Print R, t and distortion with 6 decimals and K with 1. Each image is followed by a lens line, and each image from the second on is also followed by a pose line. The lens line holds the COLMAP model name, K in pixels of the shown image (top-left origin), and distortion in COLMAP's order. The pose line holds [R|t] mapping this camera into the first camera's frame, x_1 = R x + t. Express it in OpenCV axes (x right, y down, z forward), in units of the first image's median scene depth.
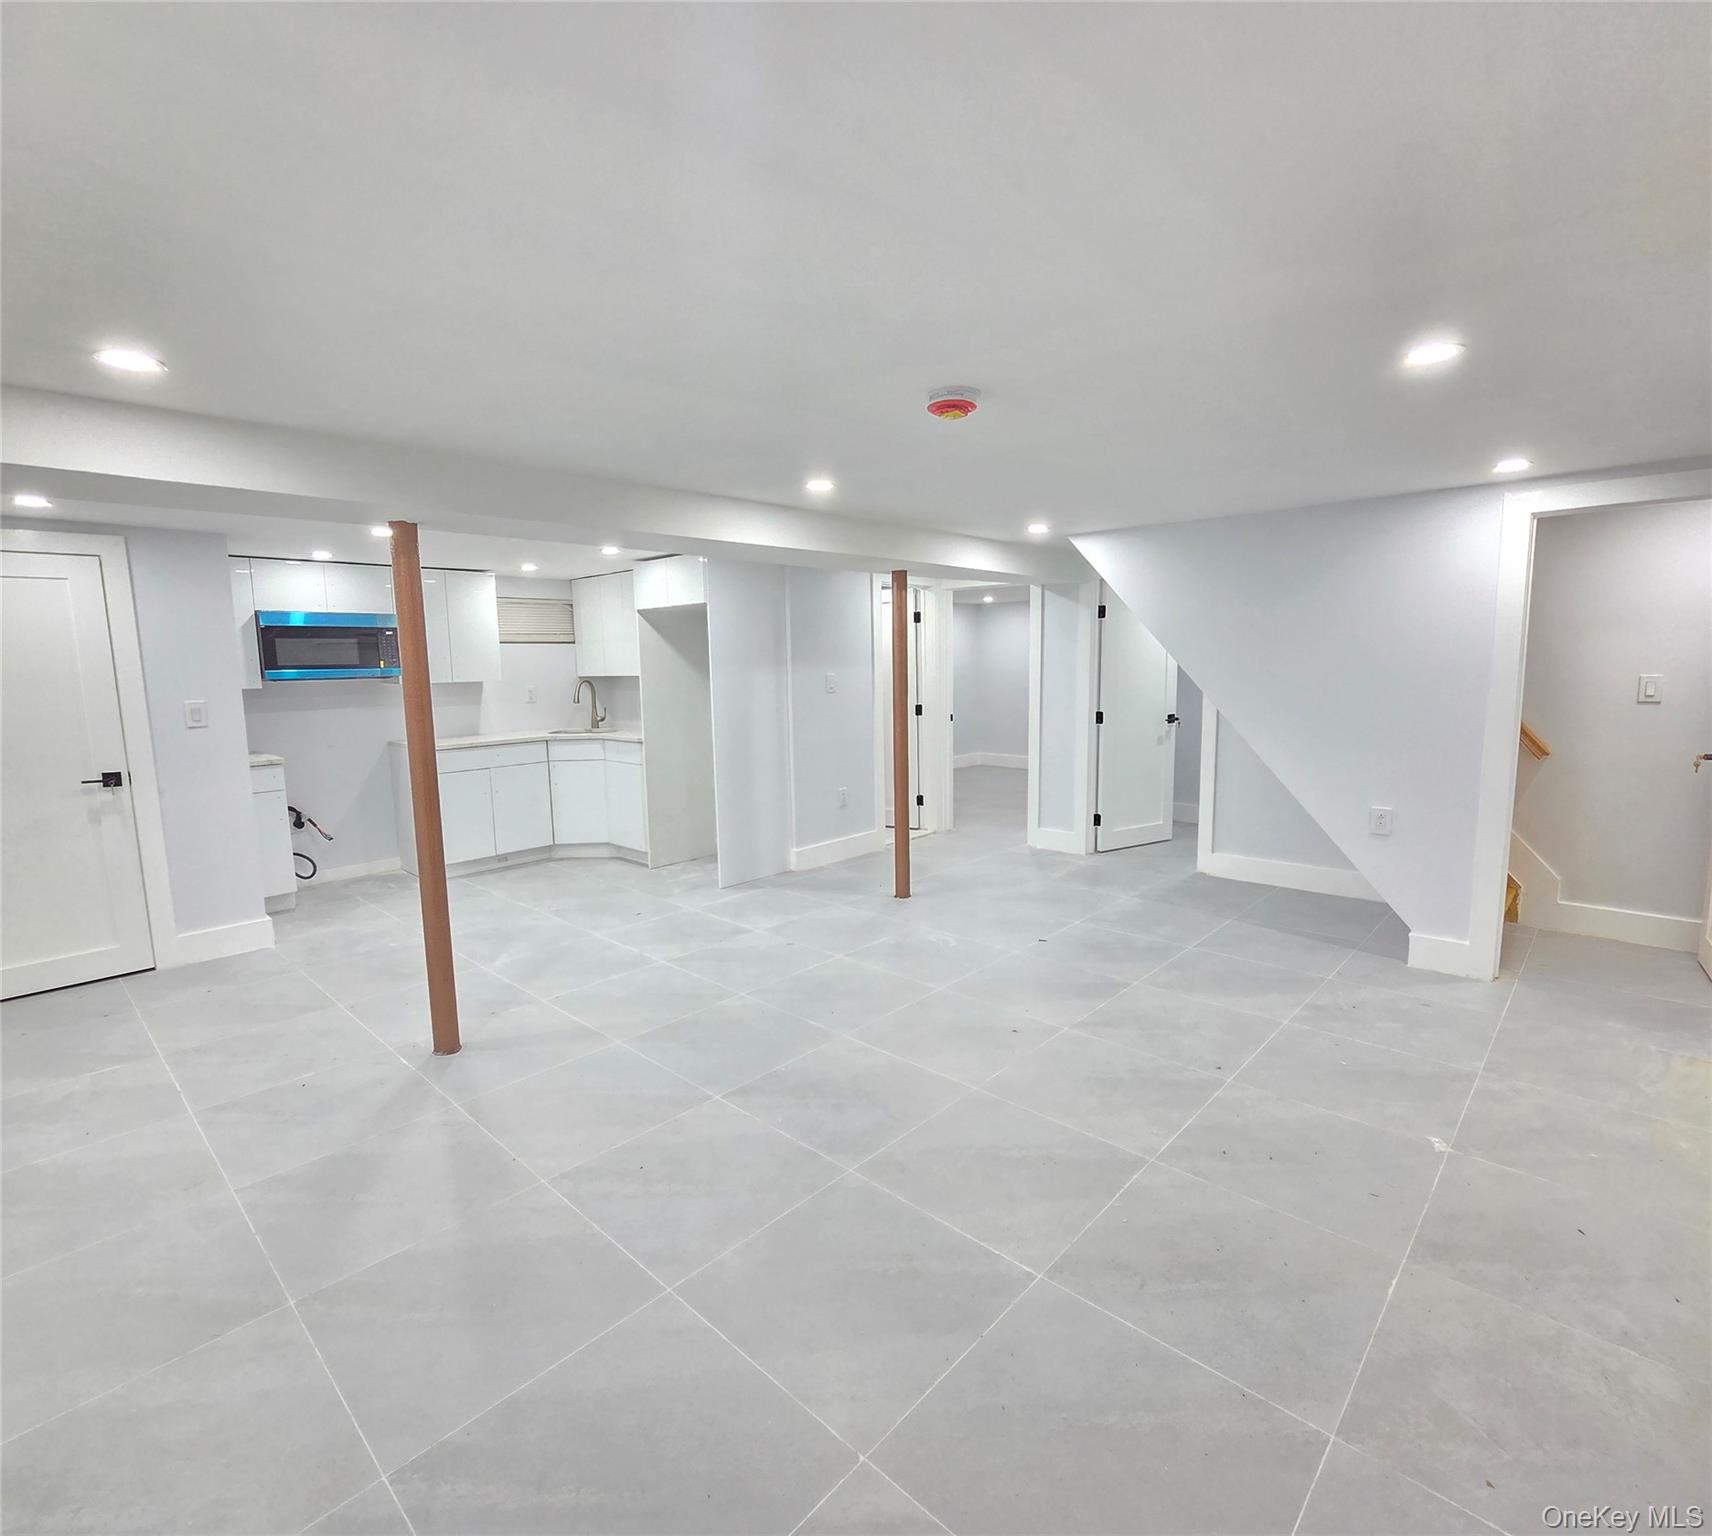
lens RADIAL K [[839.0, 0, 846.2], [0, 839.0, 771.5], [0, 0, 1]] dist [0.001453, -0.000401]
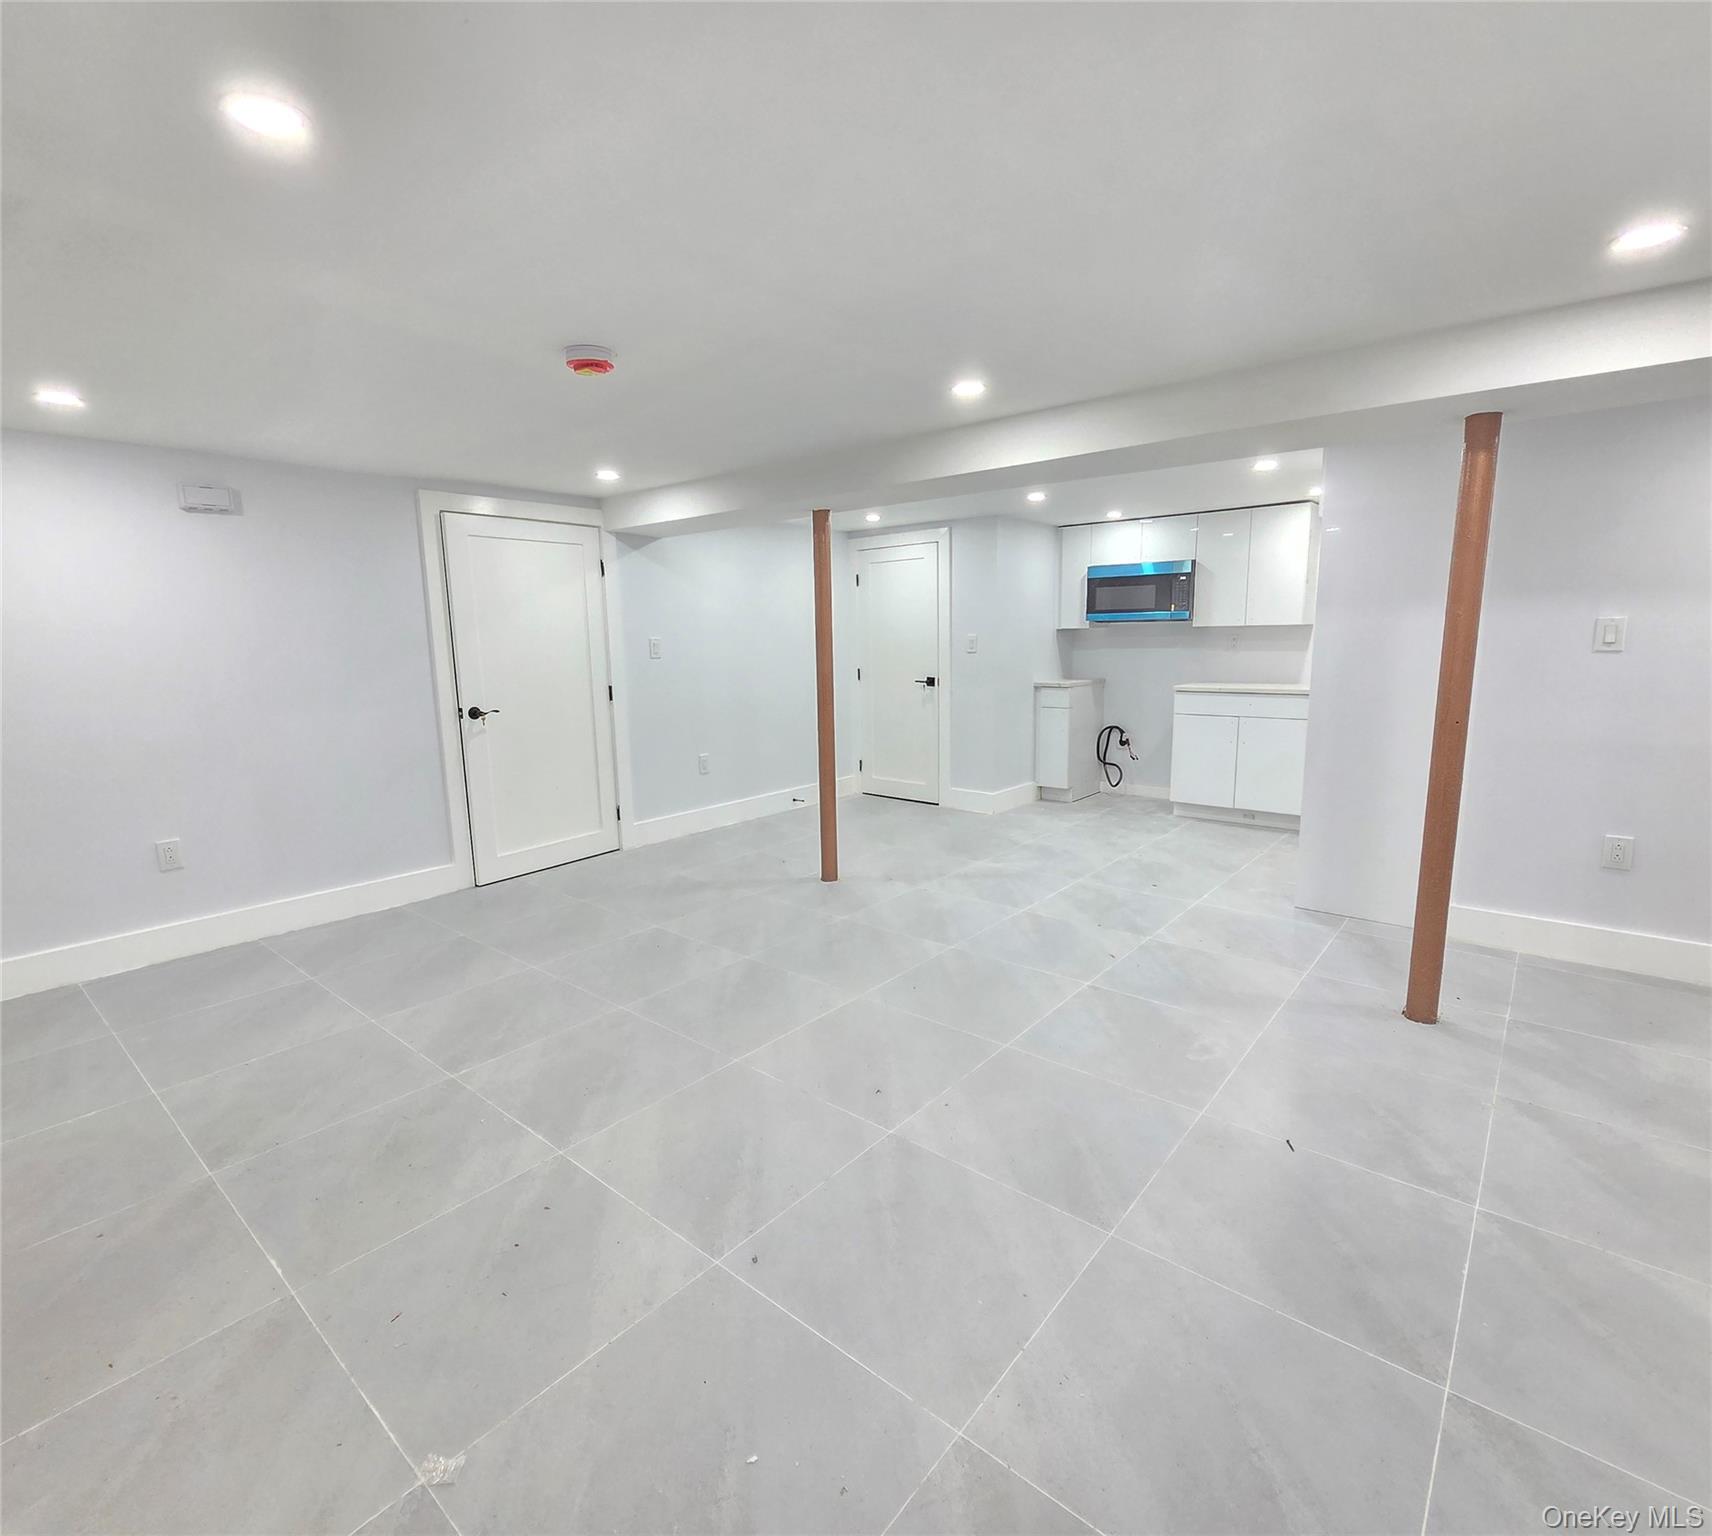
lens RADIAL K [[839.0, 0, 846.2], [0, 839.0, 771.5], [0, 0, 1]] dist [0.001453, -0.000401]
pose [[0.057272, 0.180745, -0.981861, 0.576280], [-0.117992, 0.977808, 0.173117, -0.064304], [0.991362, 0.105937, 0.077327, 0.572455]]
